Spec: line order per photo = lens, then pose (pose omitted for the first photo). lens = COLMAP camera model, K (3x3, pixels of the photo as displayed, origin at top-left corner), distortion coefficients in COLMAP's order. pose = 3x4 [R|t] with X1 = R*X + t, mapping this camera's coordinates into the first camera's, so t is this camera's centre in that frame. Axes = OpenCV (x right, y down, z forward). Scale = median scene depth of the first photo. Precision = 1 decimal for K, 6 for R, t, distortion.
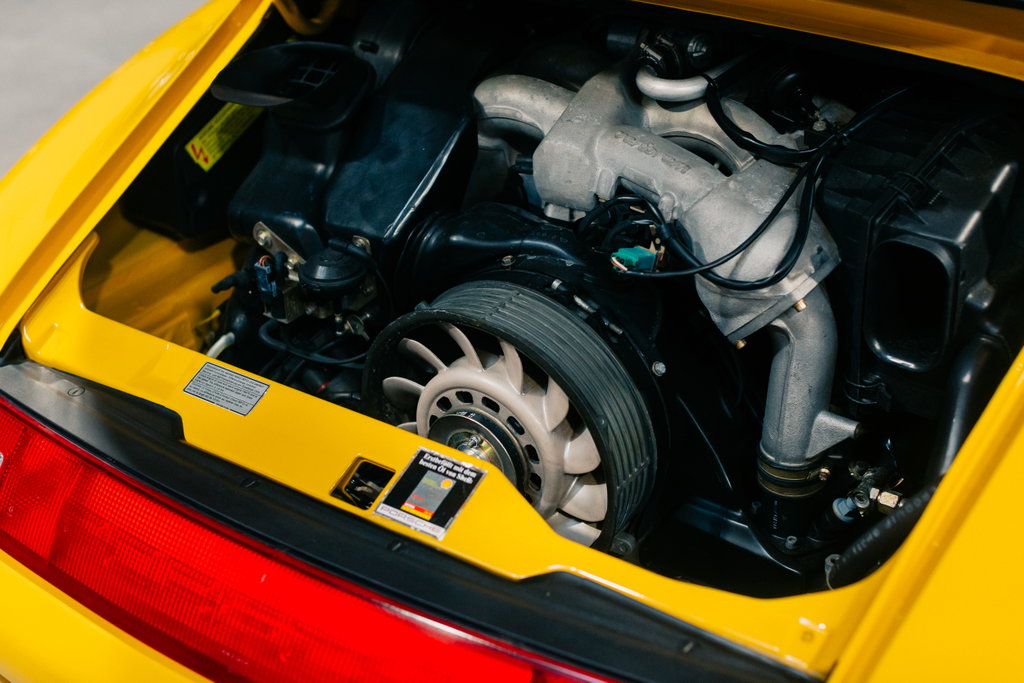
lens RADIAL K [[1456.6, 0, 512.0], [0, 1456.6, 341.5], [0, 0, 1]] dist [-0.033718, 0.044891]
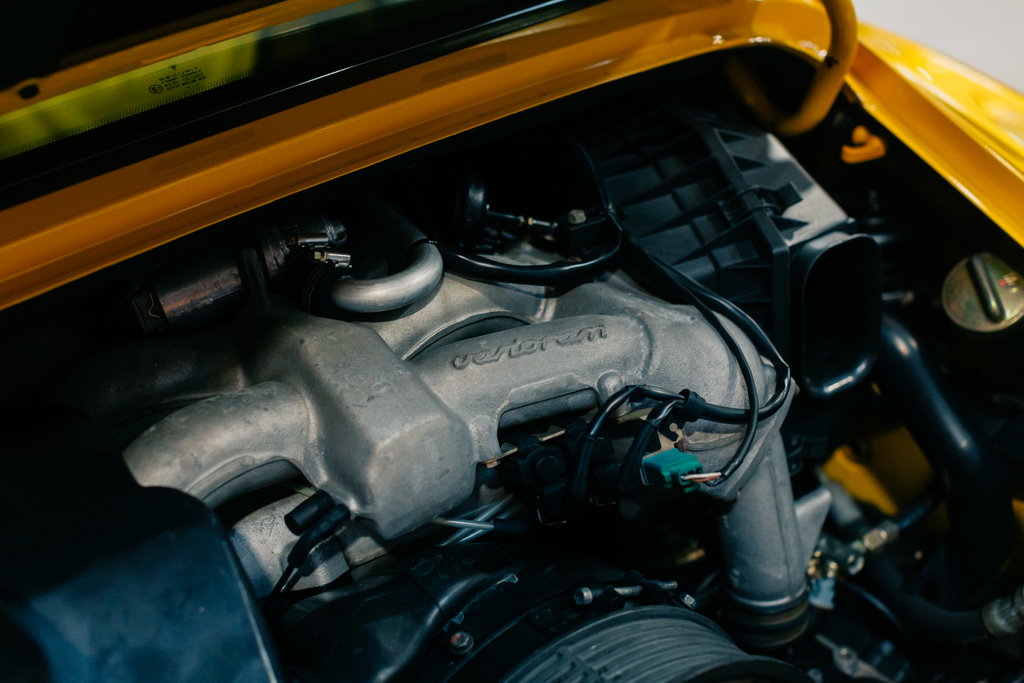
lens RADIAL K [[1456.6, 0, 512.0], [0, 1456.6, 341.5], [0, 0, 1]] dist [-0.033718, 0.044891]
pose [[0.308875, -0.453536, 0.836003, -0.431053], [0.573808, 0.789856, 0.216498, -0.266671], [-0.758512, 0.412835, 0.504210, 0.648966]]
